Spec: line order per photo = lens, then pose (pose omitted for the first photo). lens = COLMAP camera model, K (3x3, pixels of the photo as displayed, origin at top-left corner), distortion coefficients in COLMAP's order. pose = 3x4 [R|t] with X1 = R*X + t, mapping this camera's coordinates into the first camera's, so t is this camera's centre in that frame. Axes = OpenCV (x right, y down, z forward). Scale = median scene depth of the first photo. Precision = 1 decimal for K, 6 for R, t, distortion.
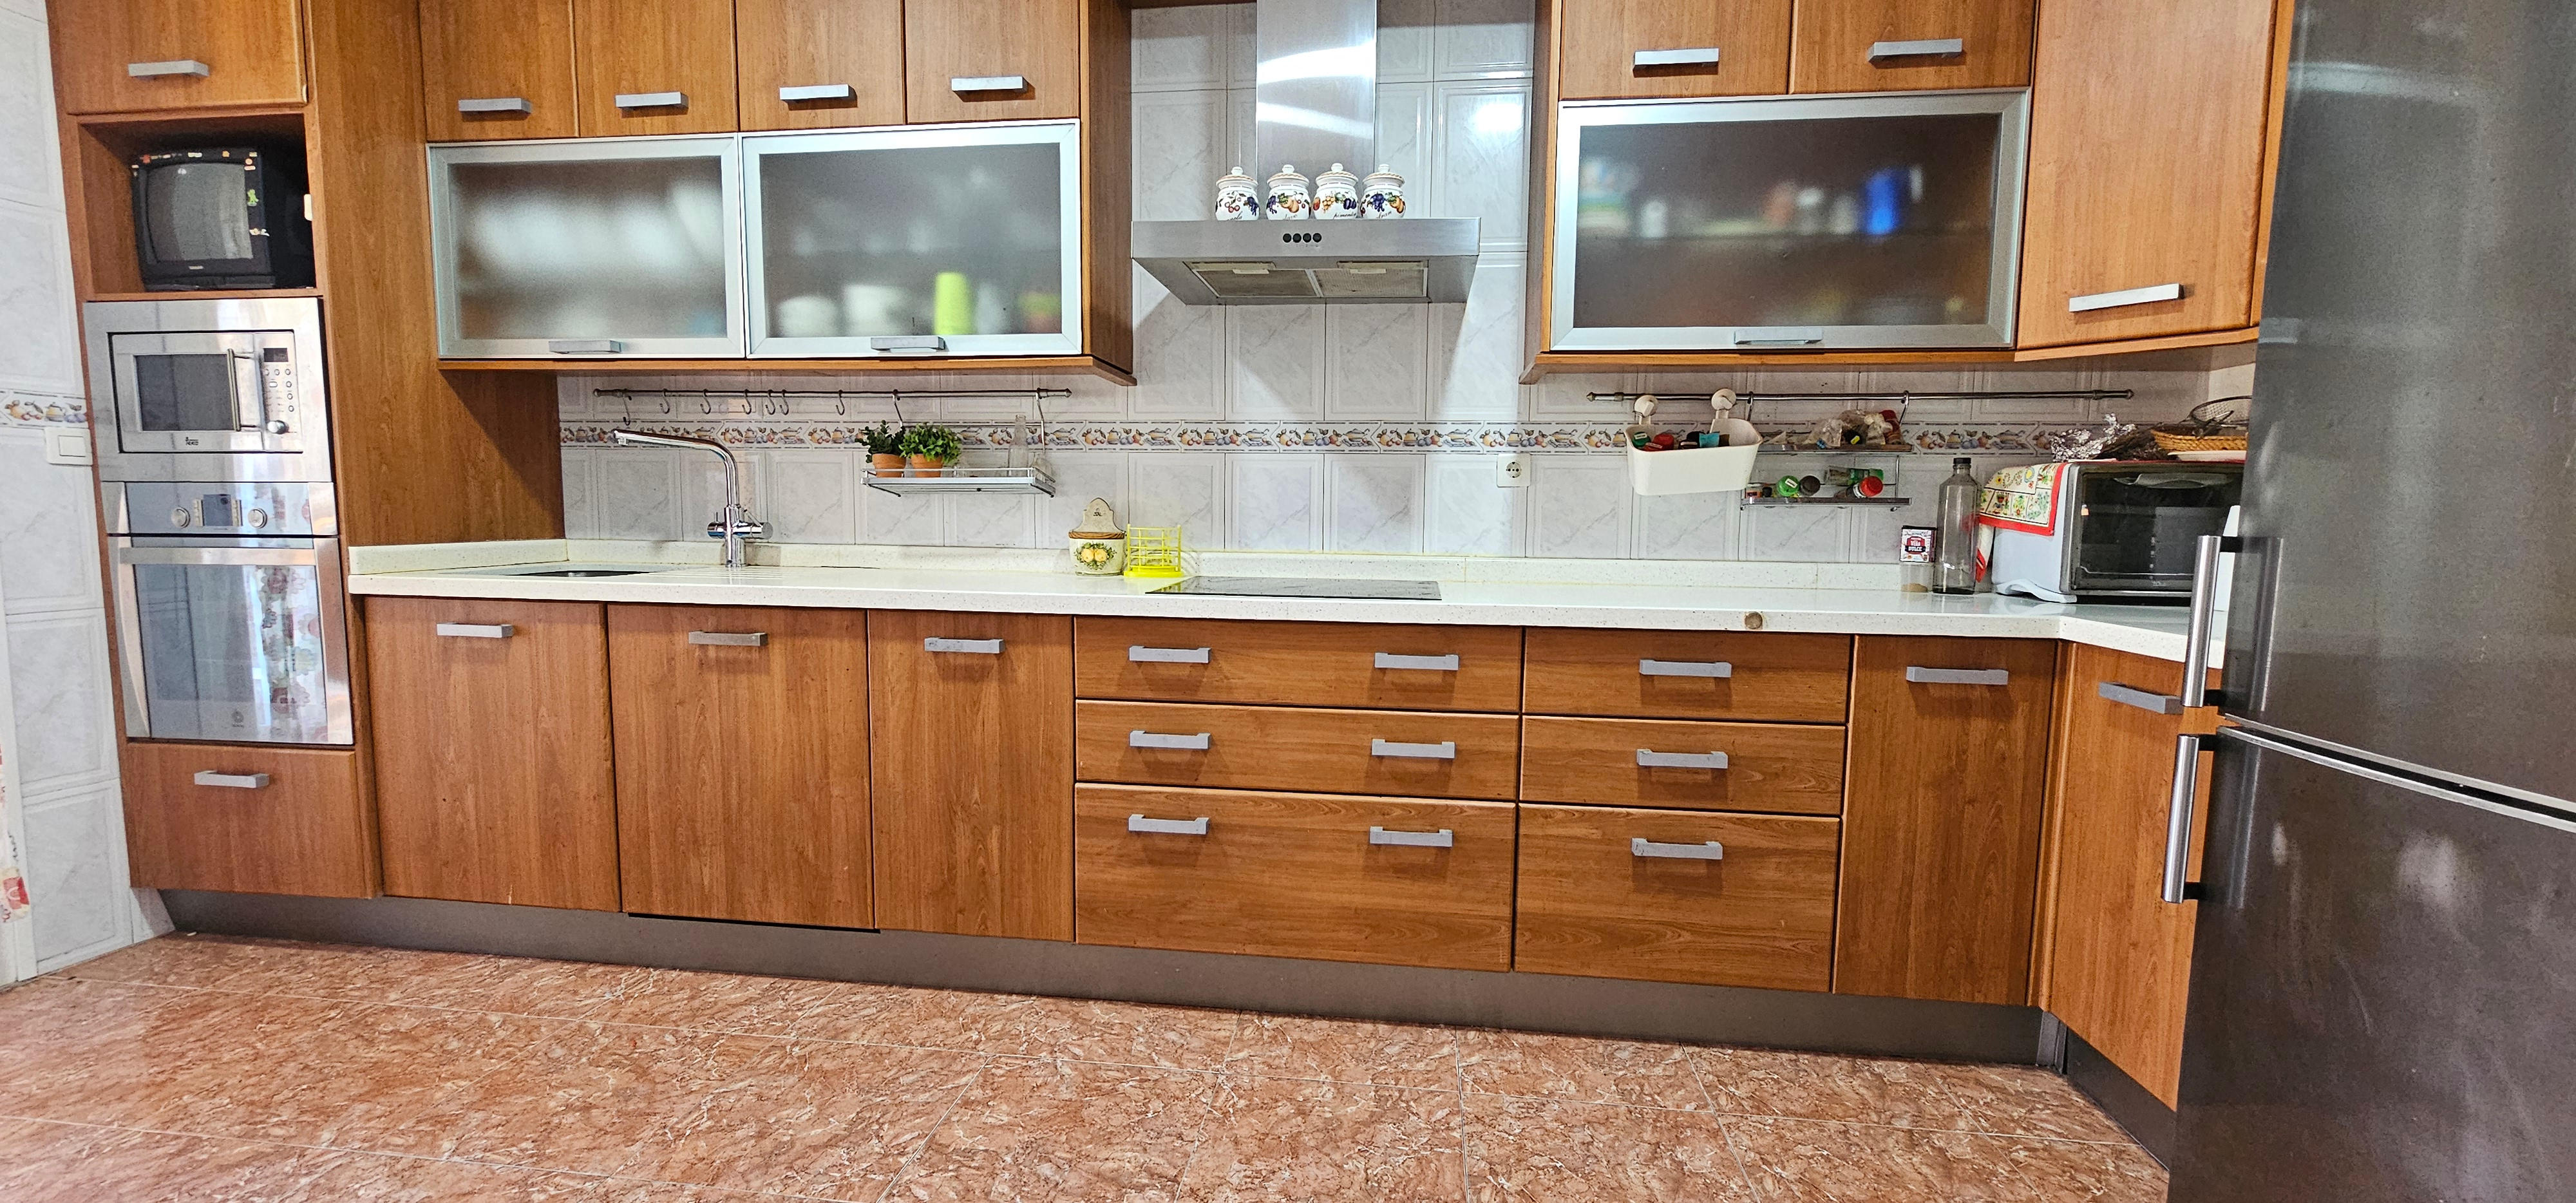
lens RADIAL K [[1015.7, 0, 1245.7], [0, 1015.7, 599.0], [0, 0, 1]] dist [0.000728, -0.000057]
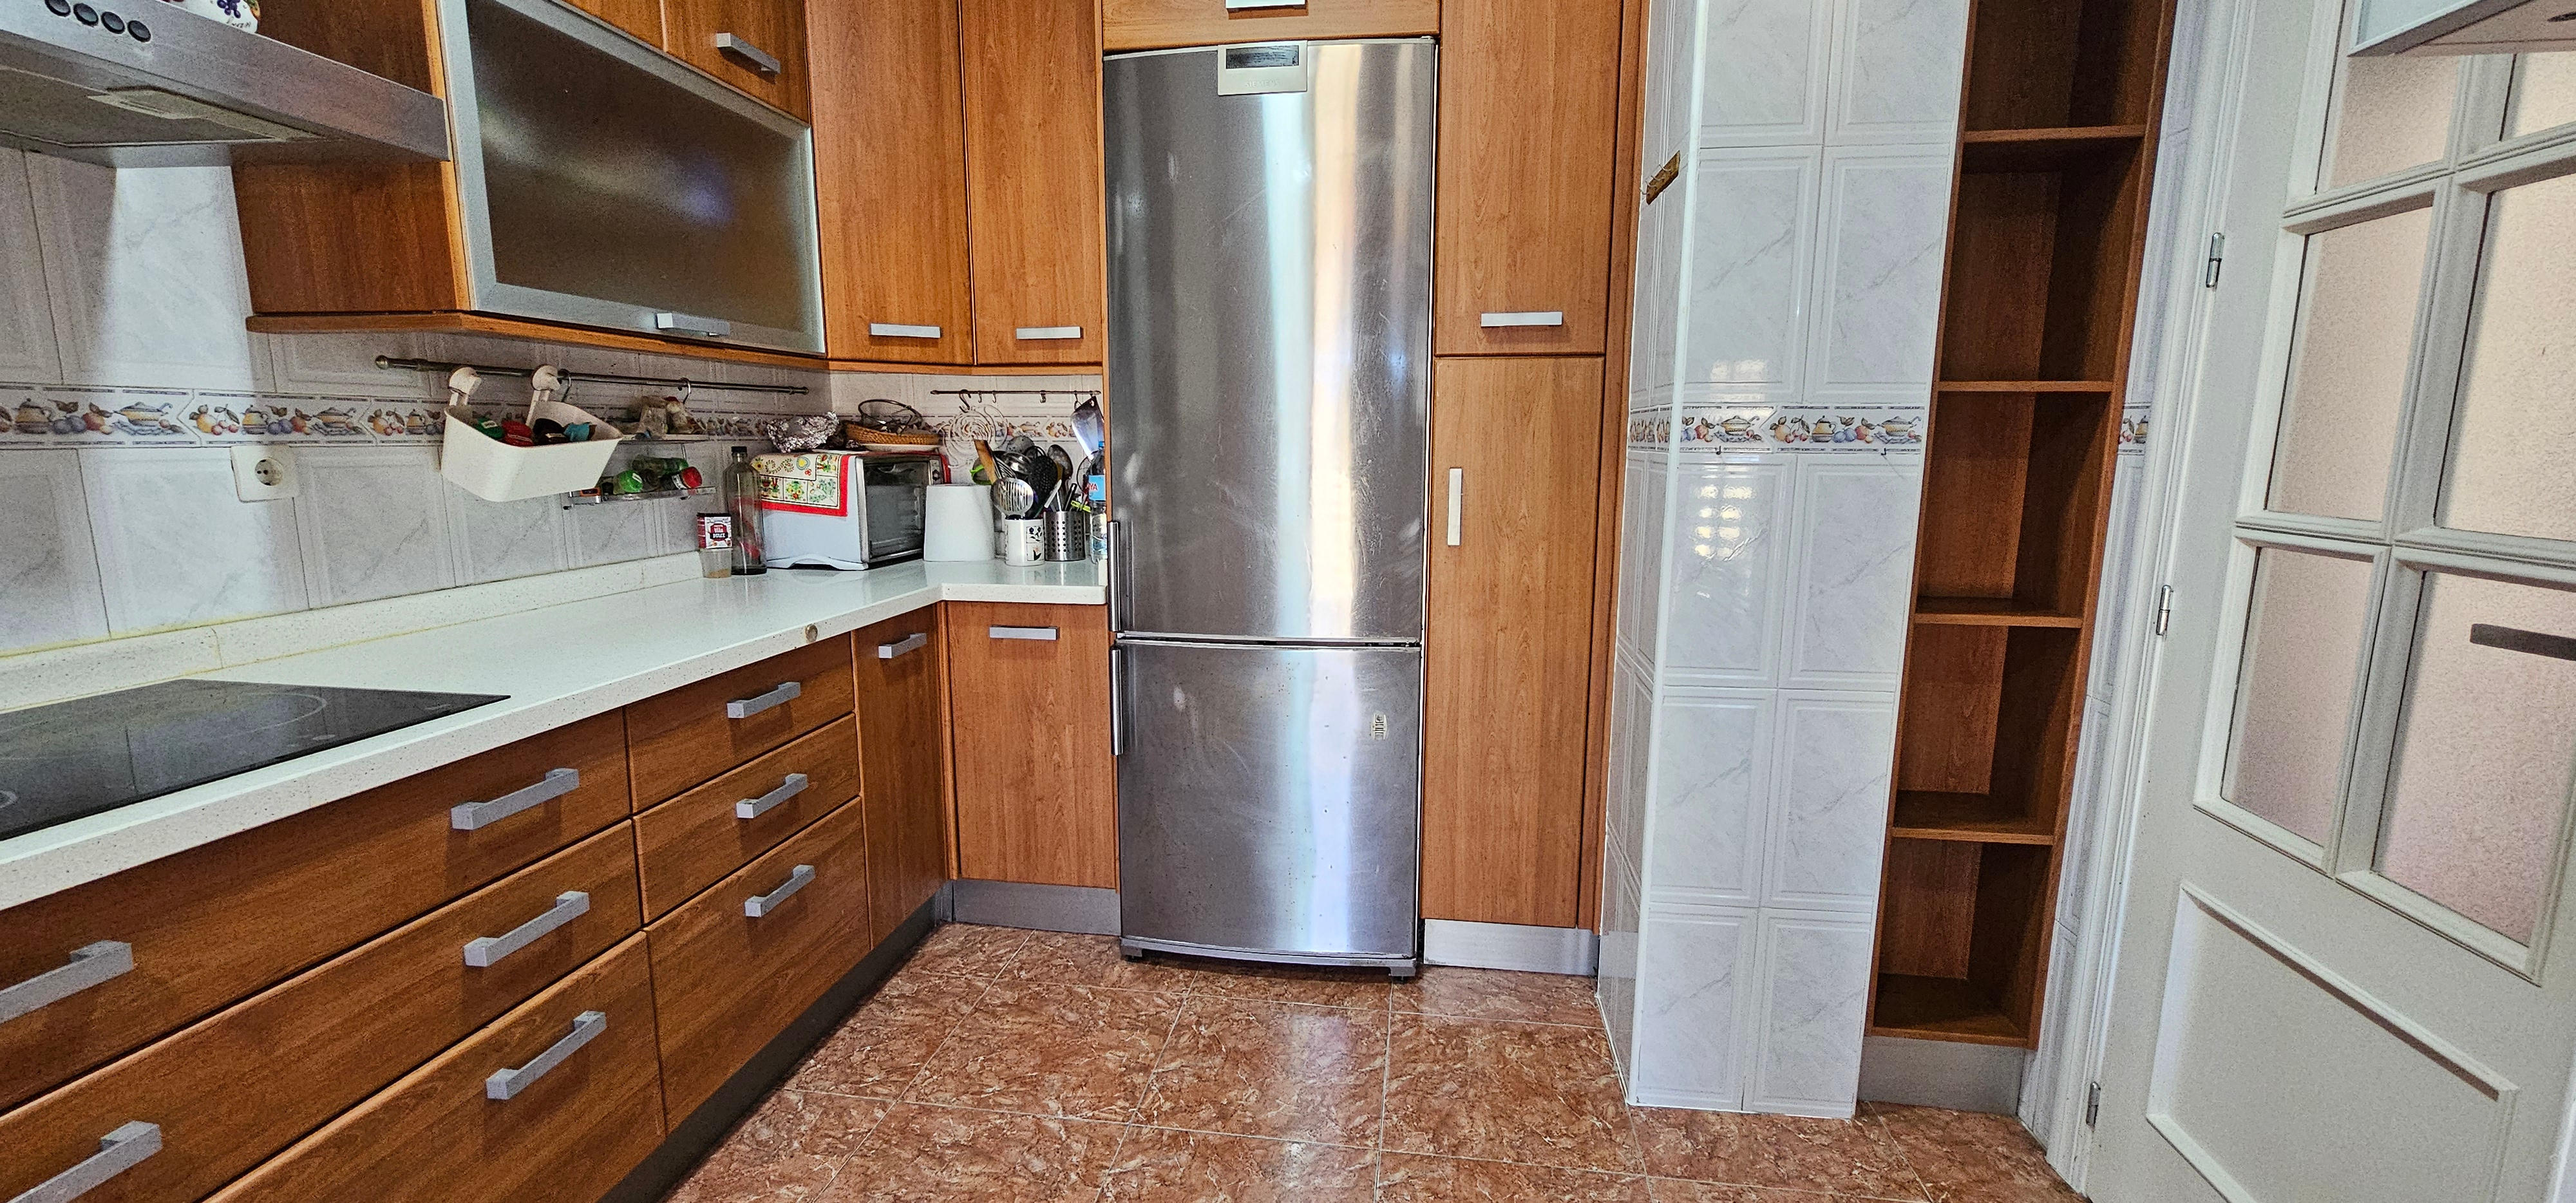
lens RADIAL K [[1042.8, 0, 1287.2], [0, 1042.8, 603.7], [0, 0, 1]] dist [-0.000840, -0.000899]
pose [[0.017782, -0.169402, 0.985387, -0.428821], [0.087748, 0.982004, 0.167237, -0.120475], [-0.995984, 0.083492, 0.032327, 0.447488]]
